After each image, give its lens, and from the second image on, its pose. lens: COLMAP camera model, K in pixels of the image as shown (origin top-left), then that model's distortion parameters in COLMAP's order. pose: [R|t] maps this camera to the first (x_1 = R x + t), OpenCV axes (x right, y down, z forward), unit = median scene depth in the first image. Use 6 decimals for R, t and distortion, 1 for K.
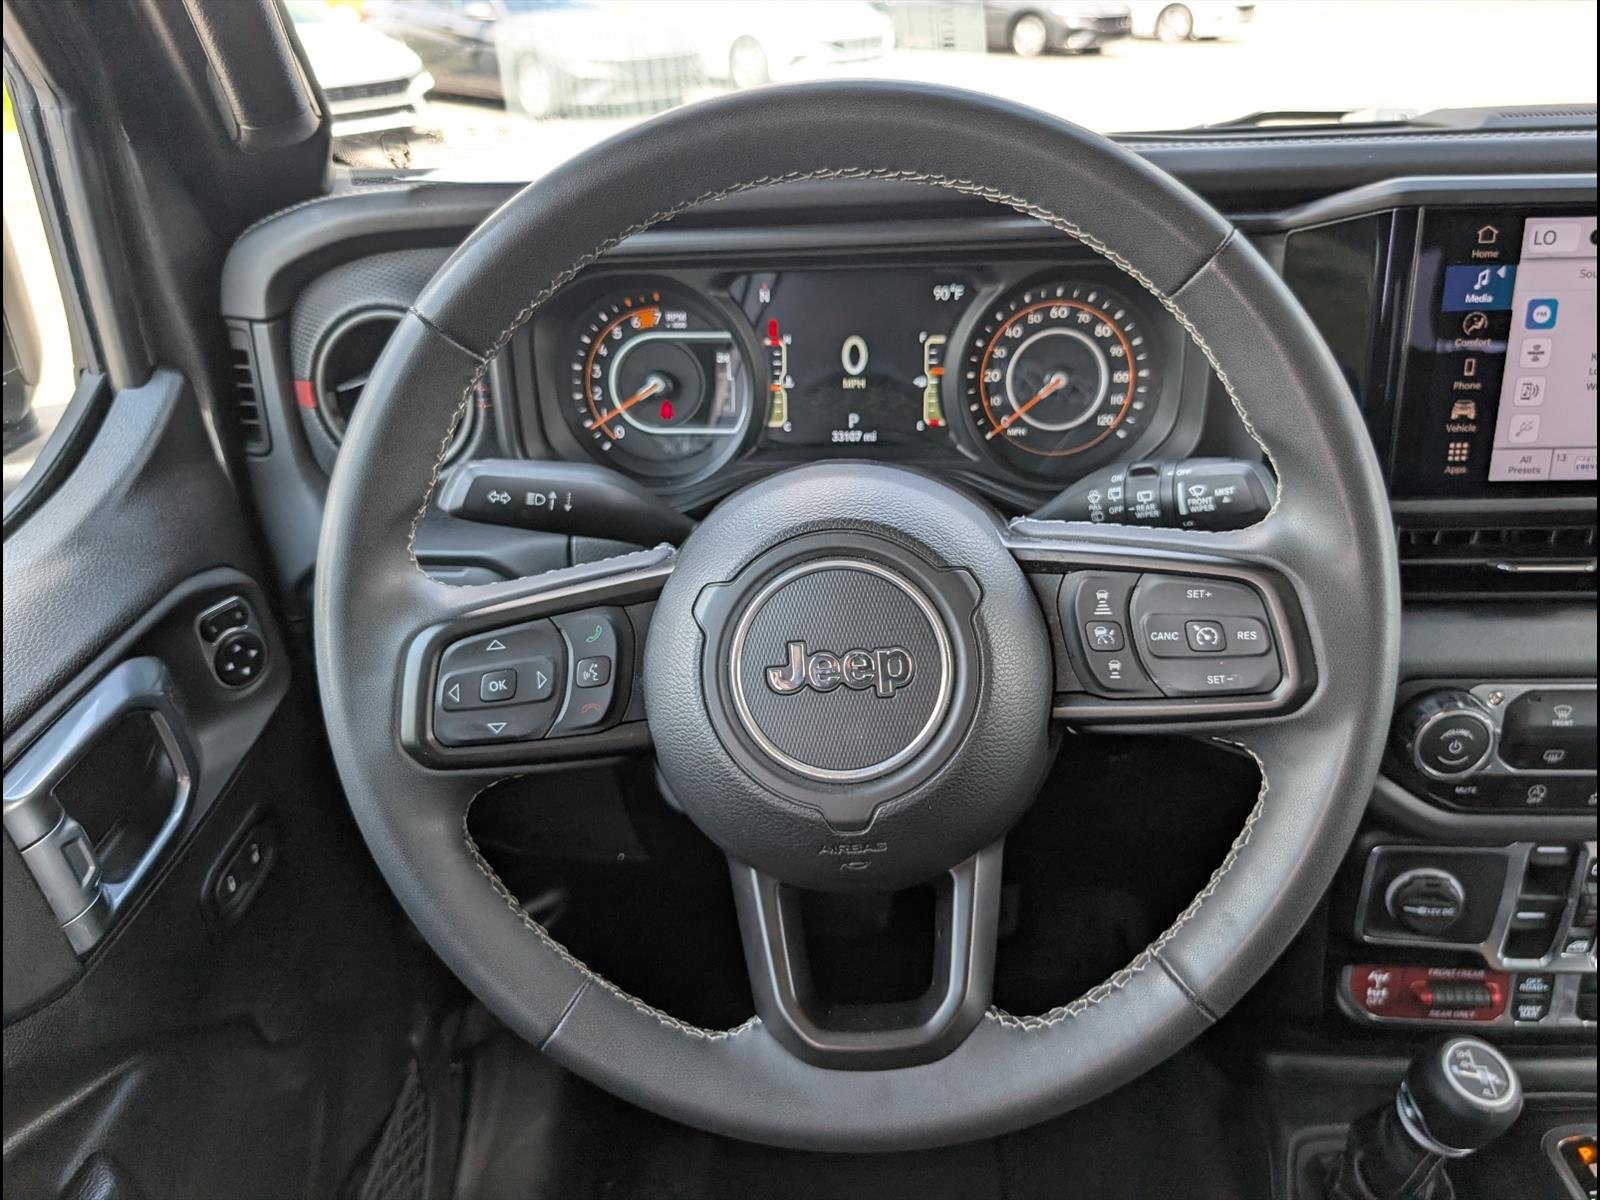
lens RADIAL K [[1183.9, 0, 800.0], [0, 1183.9, 600.0], [0, 0, 1]] dist [-0.004997, -0.007021]
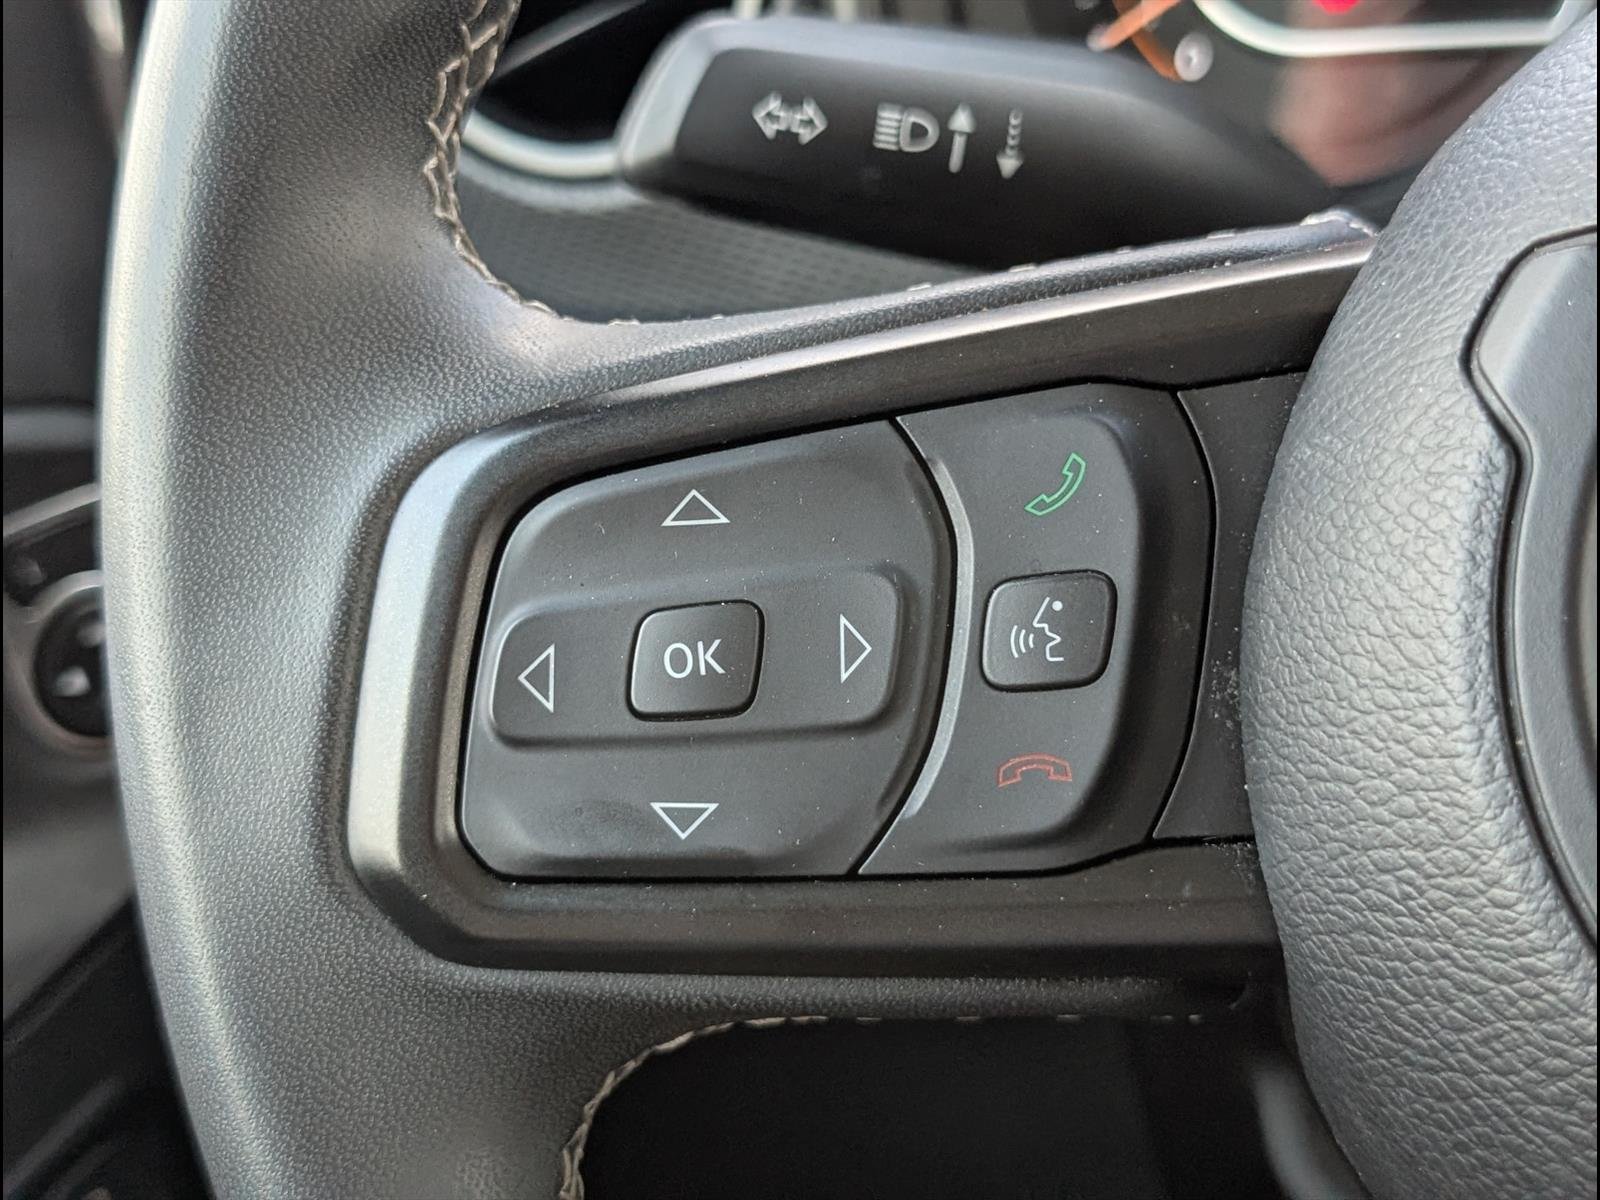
lens RADIAL K [[2403.4, 0, 746.3], [0, 2403.4, 597.4], [0, 0, 1]] dist [0.020606, 0.016833]
pose [[0.944426, 0.027461, -0.327575, -0.051091], [-0.054398, 0.995821, -0.073352, 0.075025], [0.324192, 0.087095, 0.941974, 0.377933]]
